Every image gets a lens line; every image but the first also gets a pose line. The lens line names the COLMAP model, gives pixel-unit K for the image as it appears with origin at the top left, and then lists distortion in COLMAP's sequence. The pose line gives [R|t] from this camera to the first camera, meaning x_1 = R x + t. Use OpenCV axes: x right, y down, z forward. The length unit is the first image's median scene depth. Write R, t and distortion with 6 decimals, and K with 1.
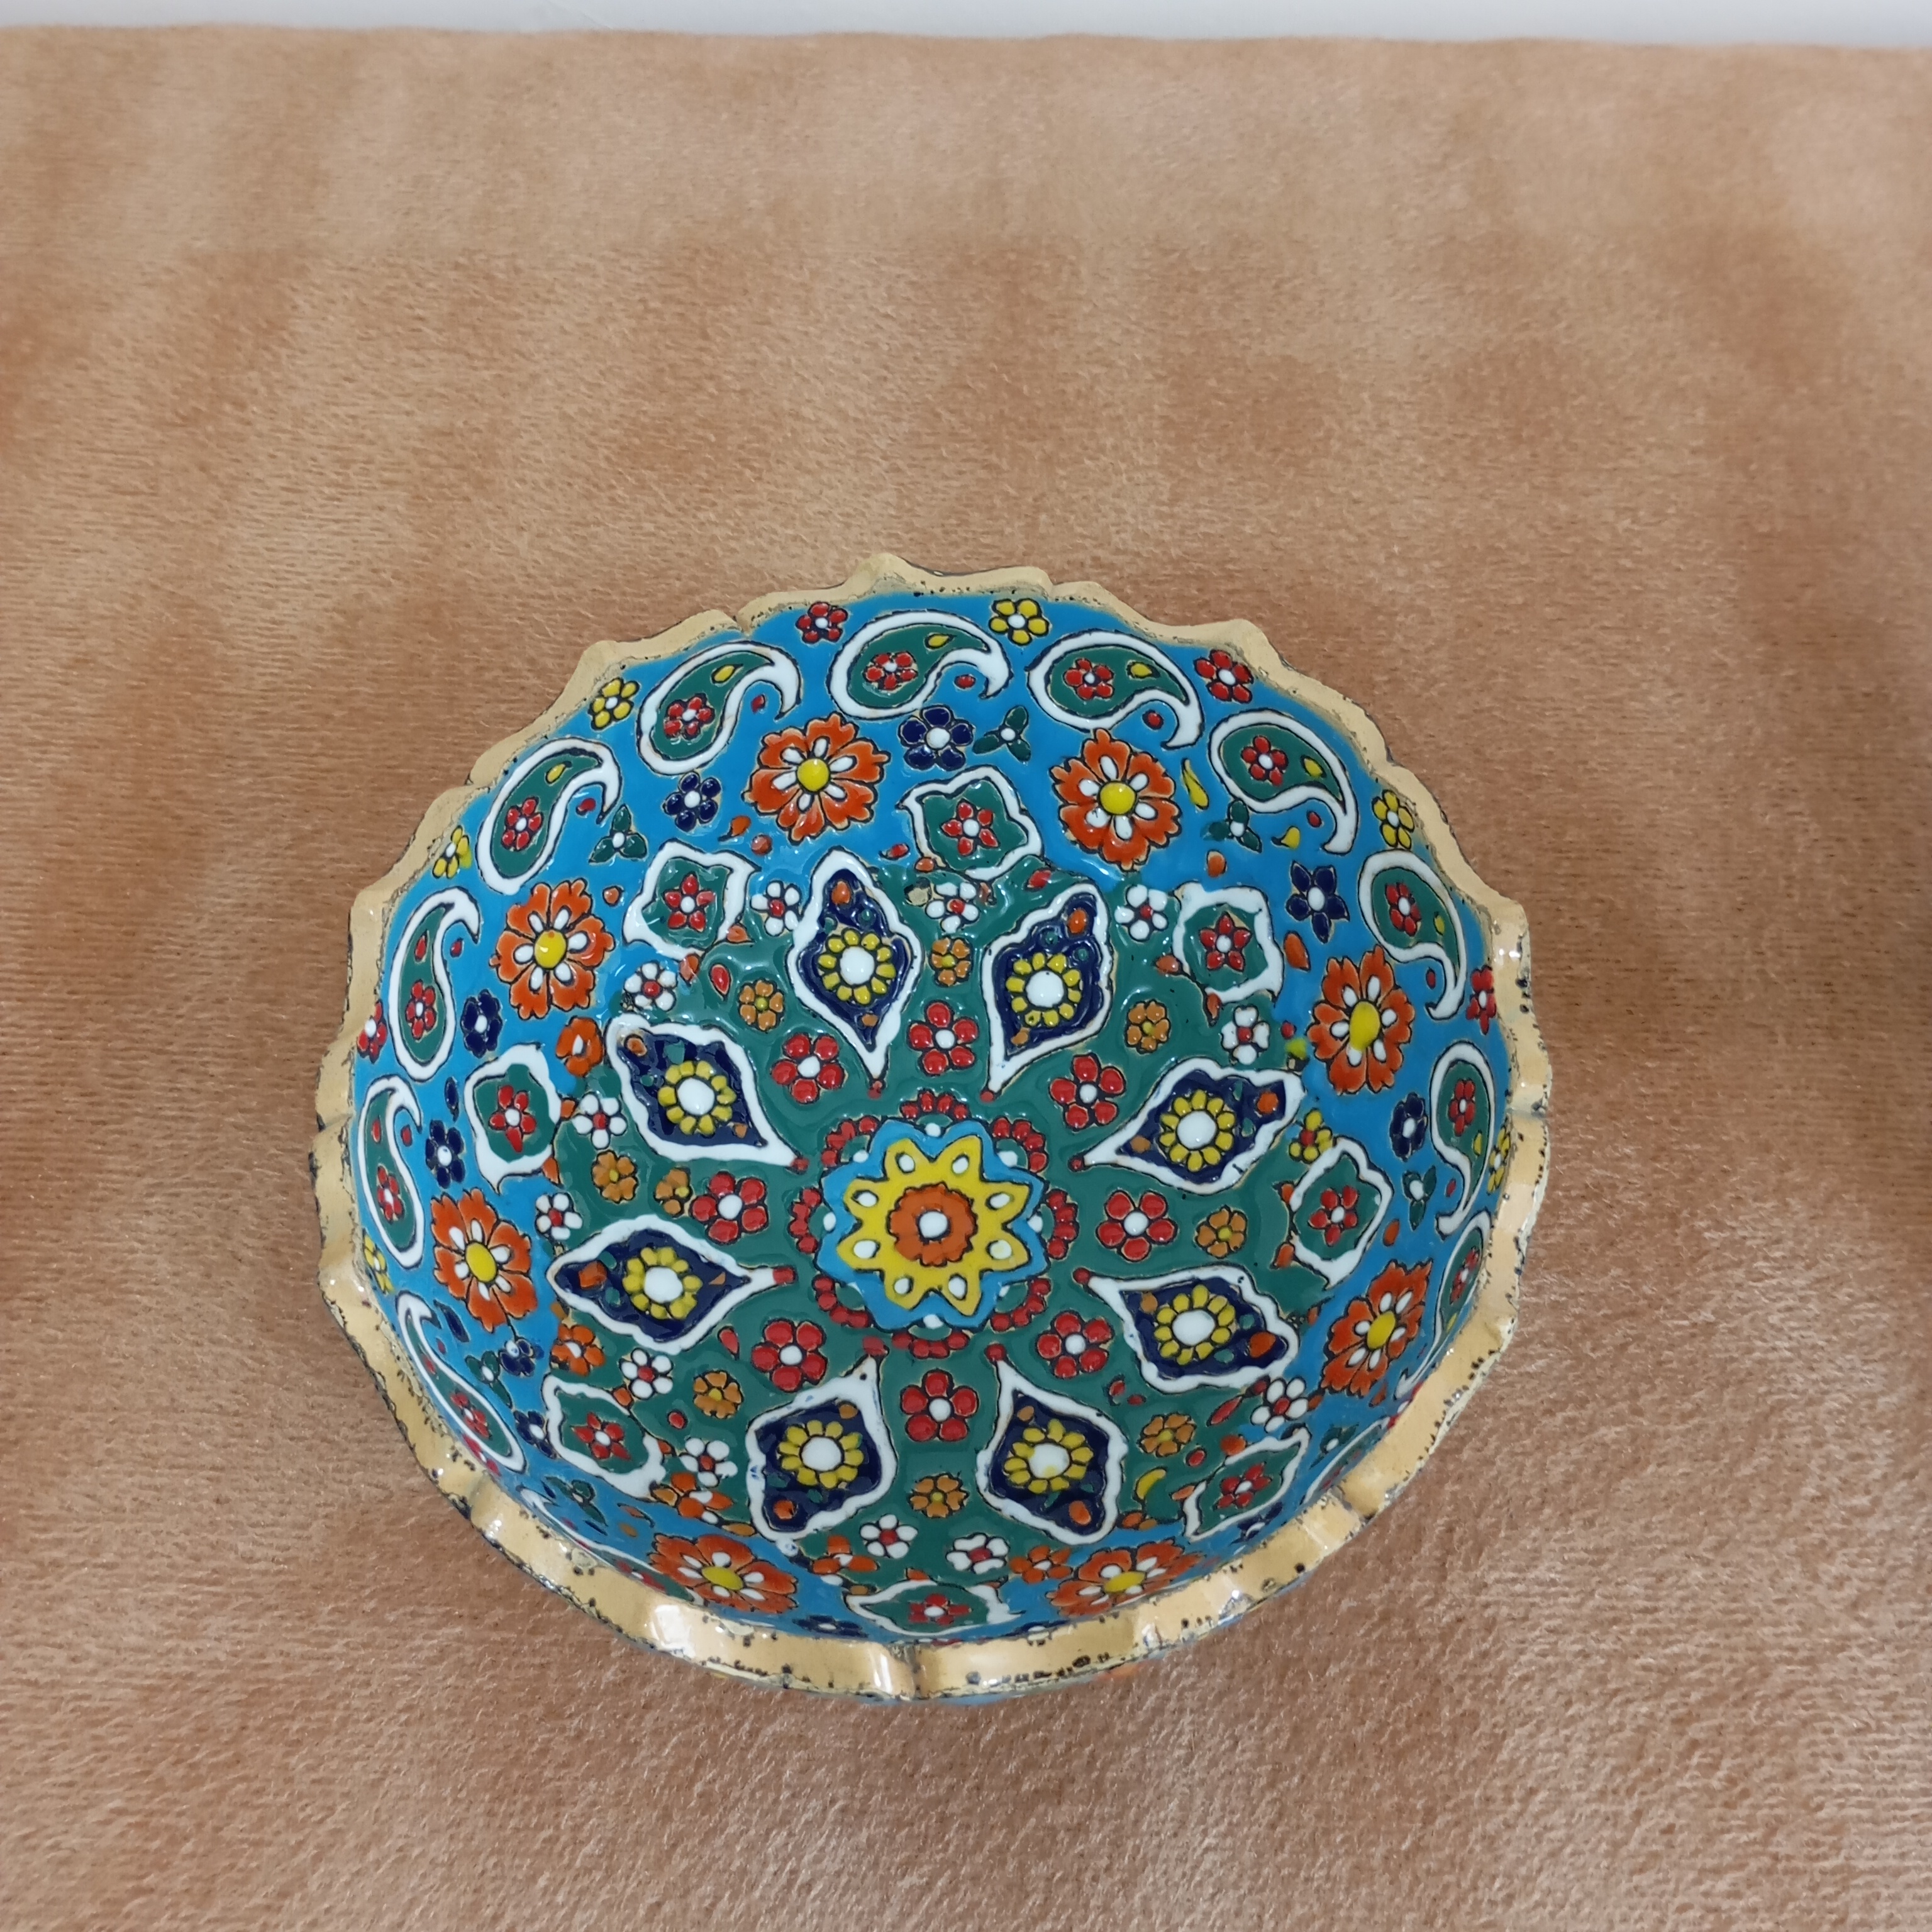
lens RADIAL K [[2134.0, 0, 969.1], [0, 2134.0, 944.2], [0, 0, 1]] dist [0.046677, -0.034739]
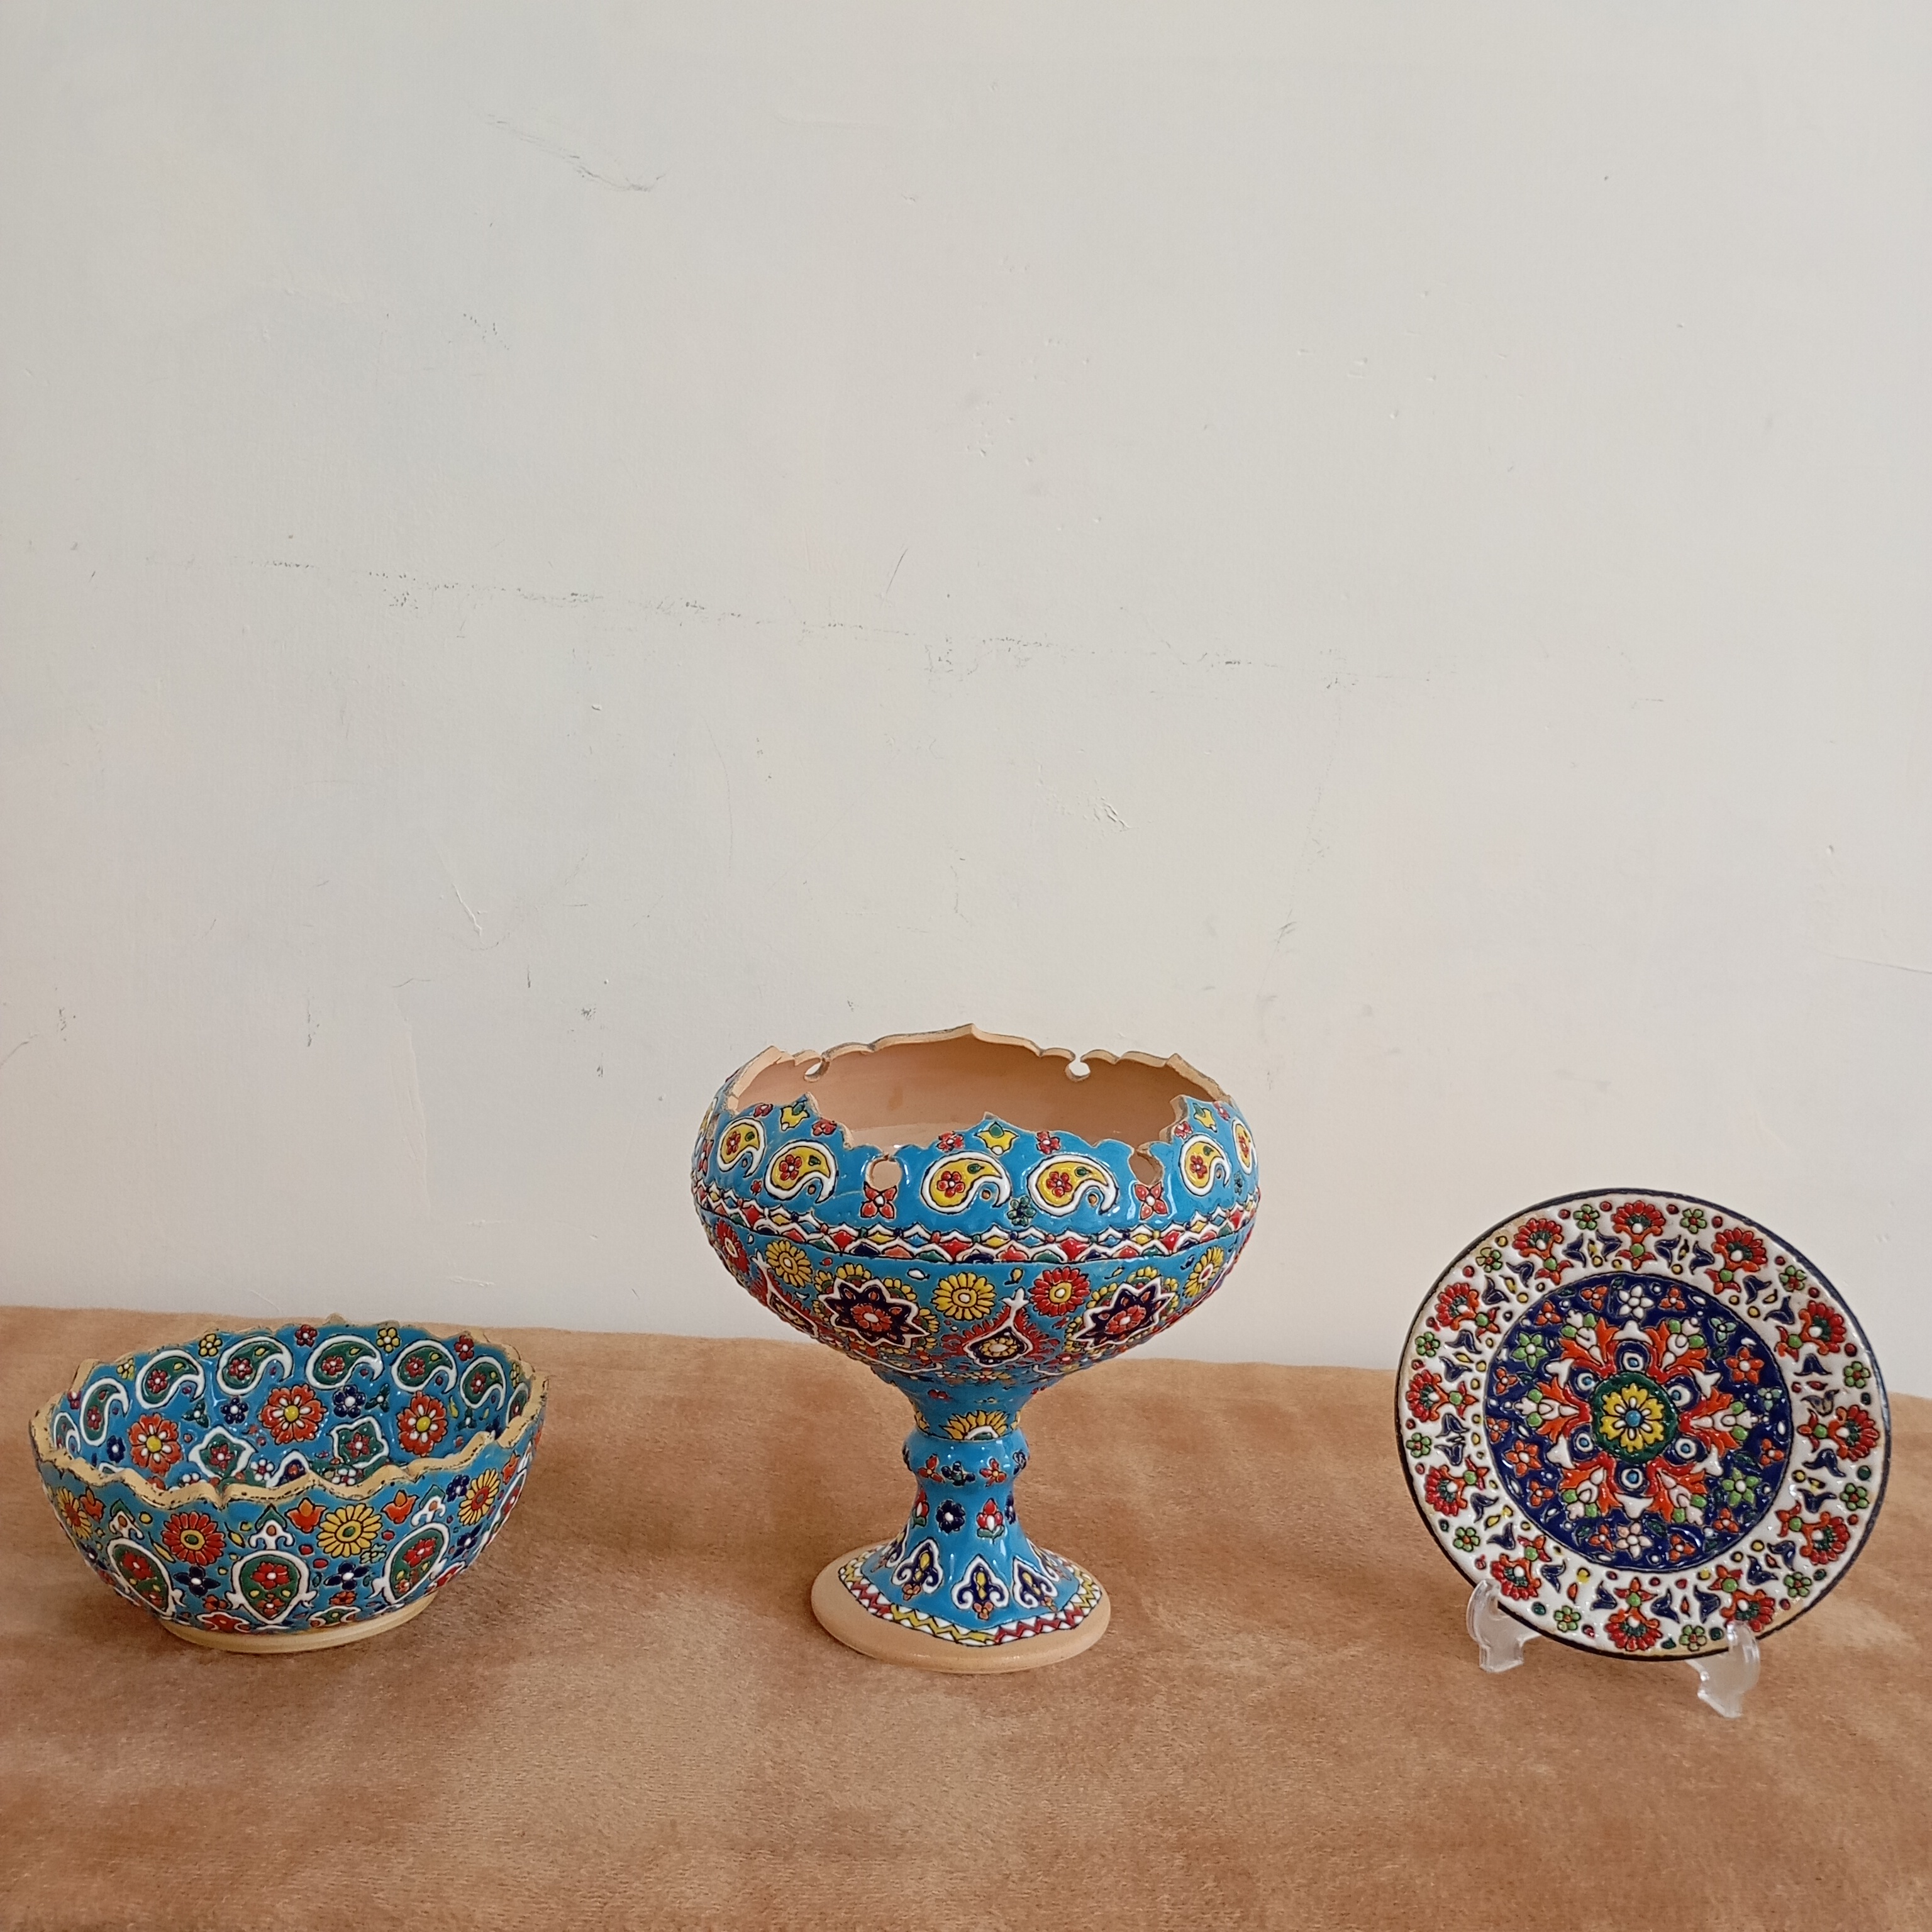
lens RADIAL K [[2134.0, 0, 969.1], [0, 2134.0, 944.2], [0, 0, 1]] dist [0.046677, -0.034739]
pose [[0.998304, 0.036127, 0.045647, 0.541258], [0.013289, 0.621986, -0.782915, 1.450895], [-0.056676, 0.782194, 0.620452, -0.890237]]
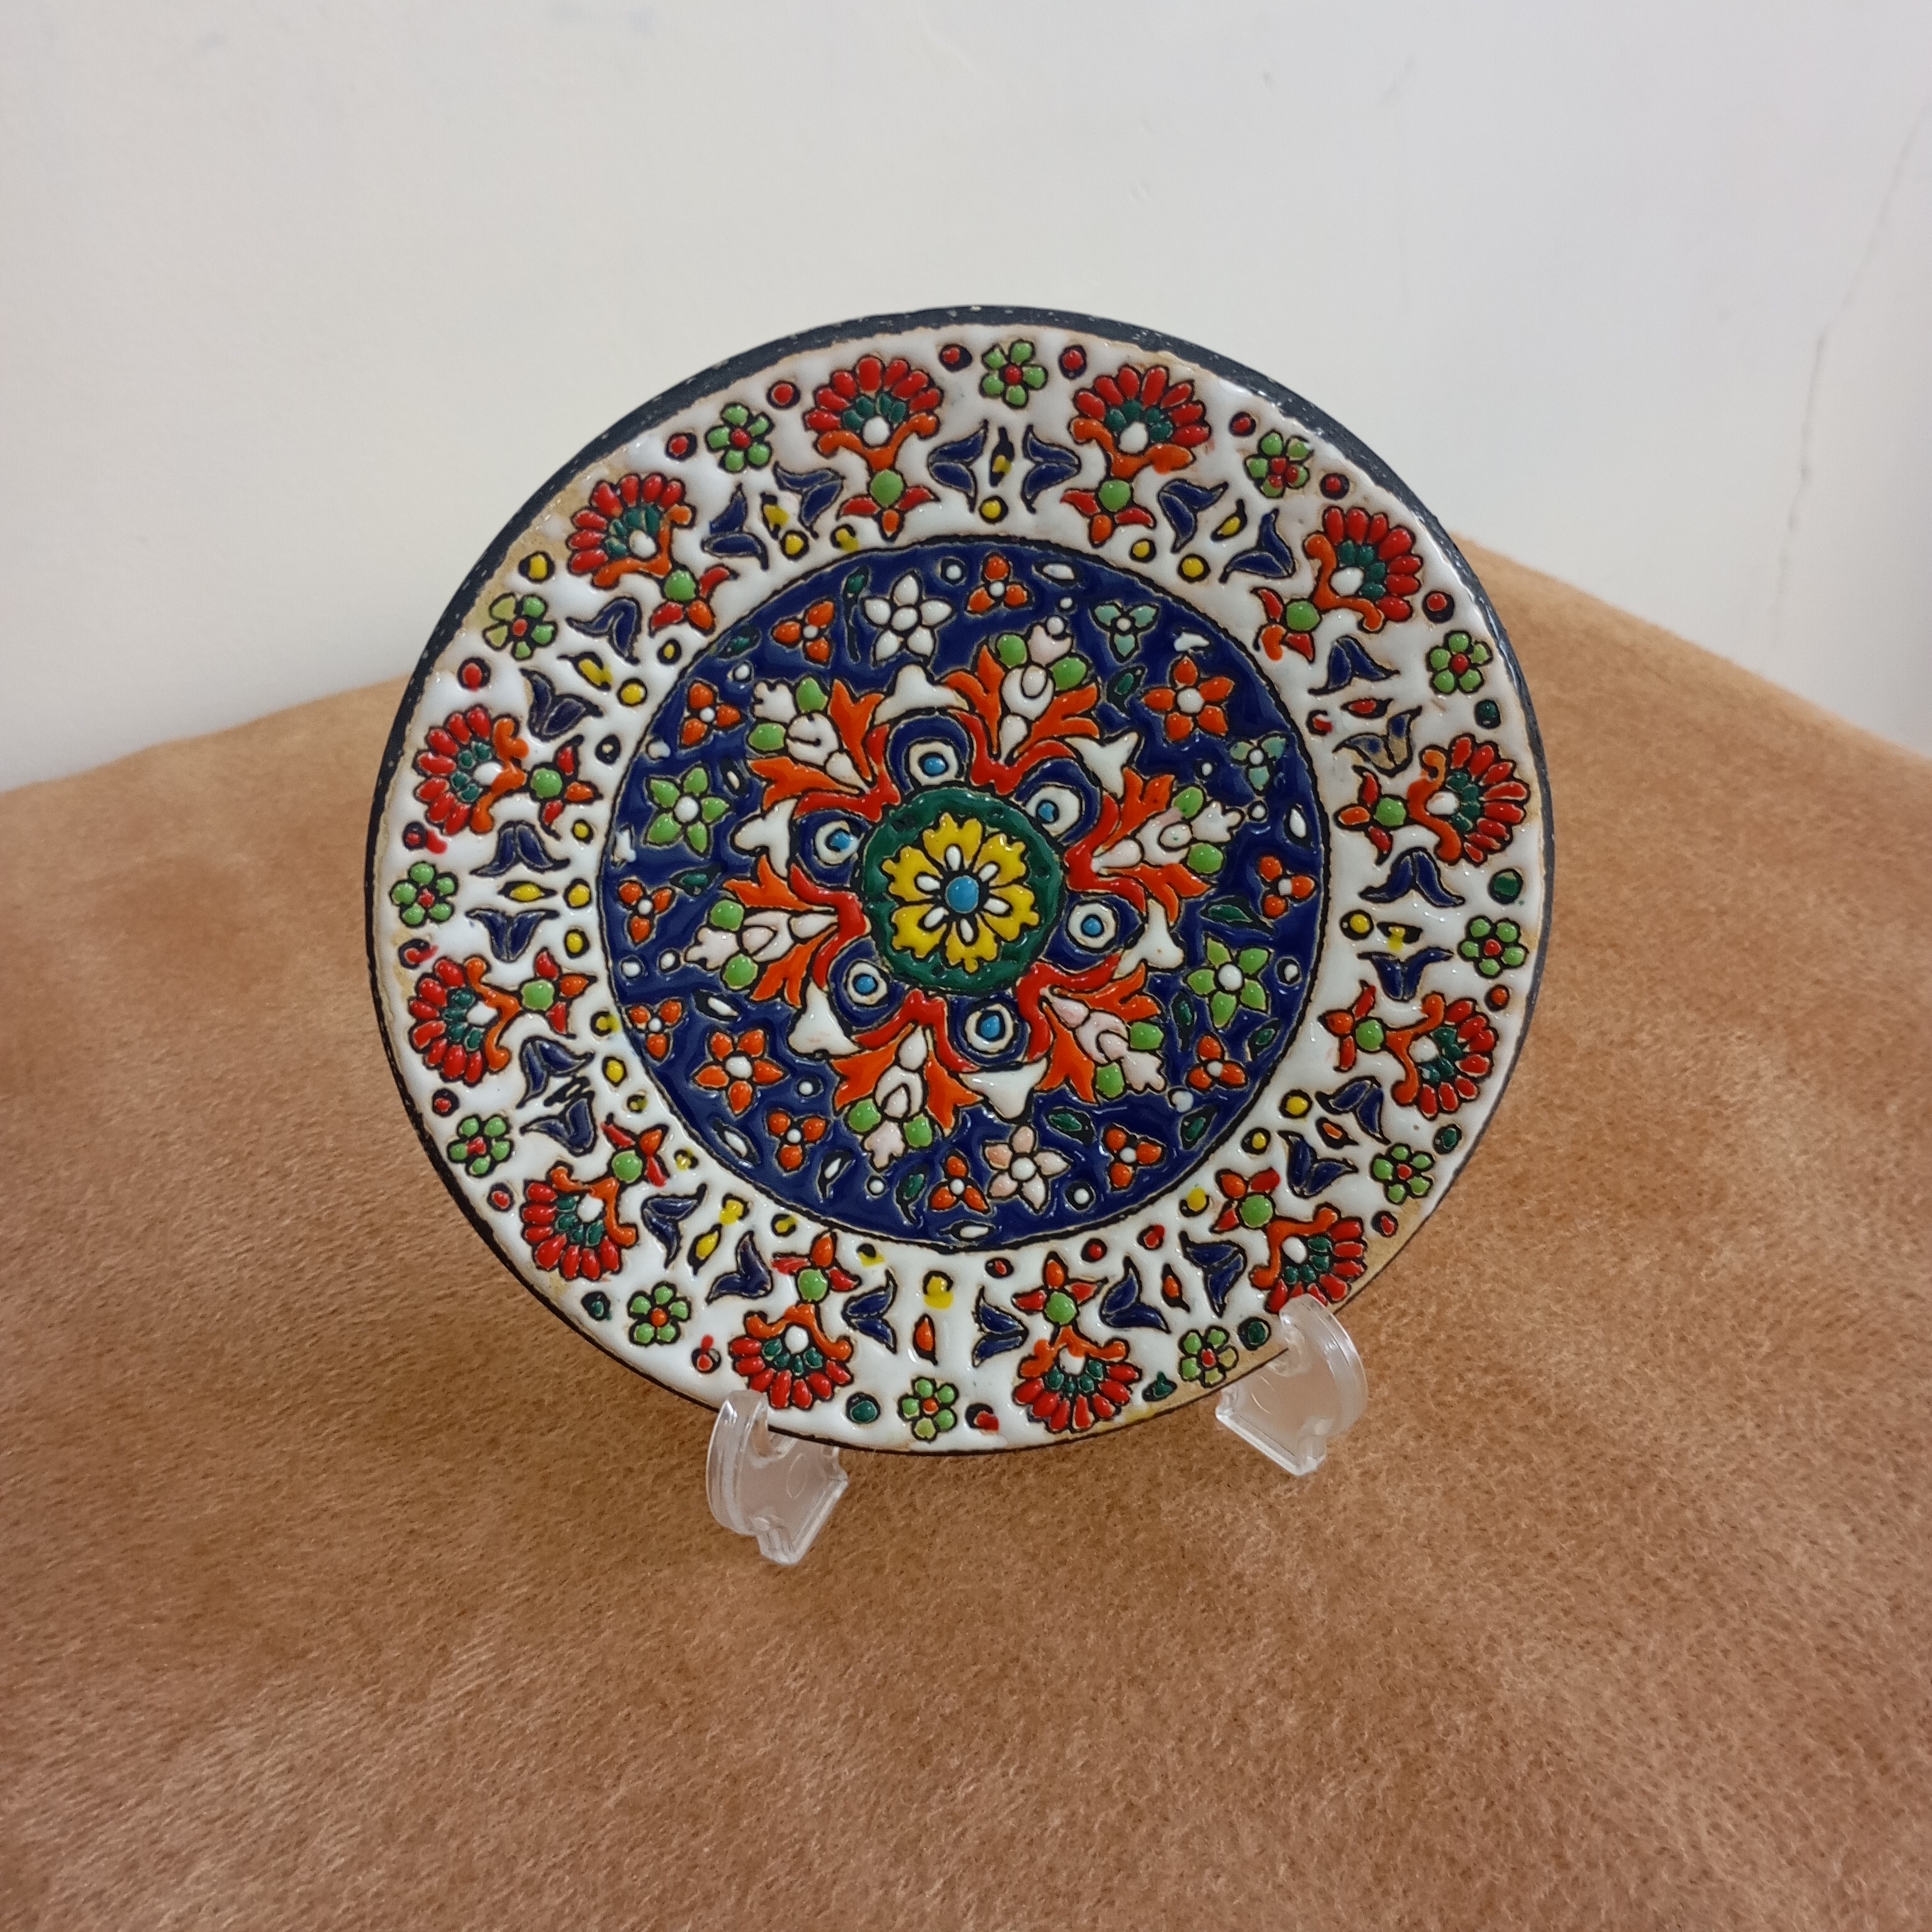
lens RADIAL K [[2134.0, 0, 969.1], [0, 2134.0, 944.2], [0, 0, 1]] dist [0.046677, -0.034739]
pose [[0.867544, -0.341465, 0.361621, 1.021083], [0.465997, 0.812164, -0.351052, 0.351913], [-0.173824, 0.473067, 0.863709, 0.075161]]
